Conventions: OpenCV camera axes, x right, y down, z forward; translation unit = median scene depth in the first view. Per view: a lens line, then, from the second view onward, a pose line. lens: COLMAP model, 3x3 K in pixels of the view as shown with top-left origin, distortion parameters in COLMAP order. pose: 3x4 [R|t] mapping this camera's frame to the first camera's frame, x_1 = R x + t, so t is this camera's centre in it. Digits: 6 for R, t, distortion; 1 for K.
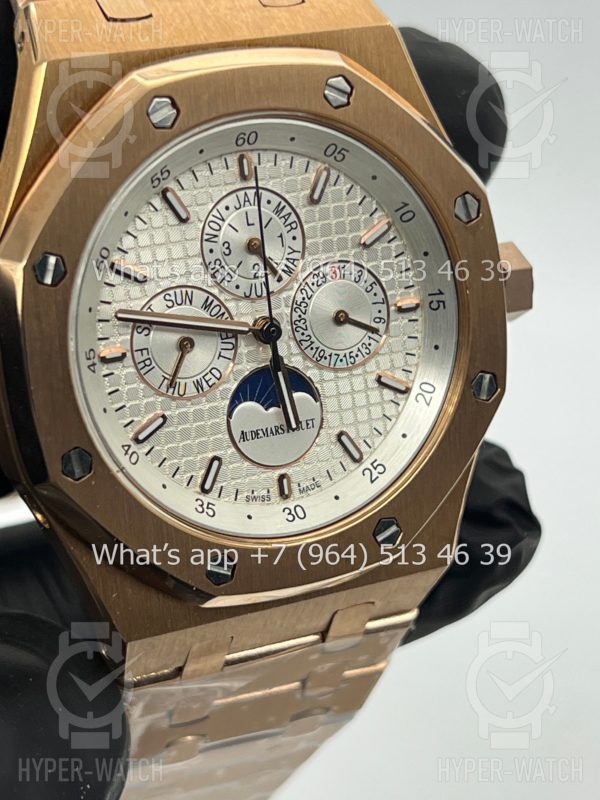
lens RADIAL K [[1877.0, 0, 294.4], [0, 1877.0, 398.3], [0, 0, 1]] dist [0.174325, 0.000000]
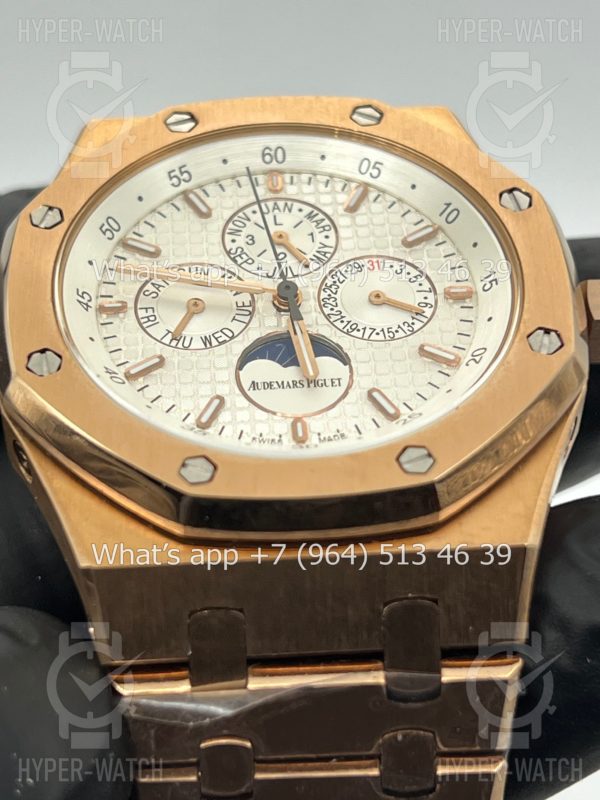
lens RADIAL K [[1877.0, 0, 298.8], [0, 1877.0, 396.8], [0, 0, 1]] dist [0.174325, 0.000000]
pose [[0.915232, -0.223957, -0.334952, 0.292826], [-0.095651, 0.686774, -0.720551, 0.670637], [0.391409, 0.691510, 0.607136, 0.467862]]
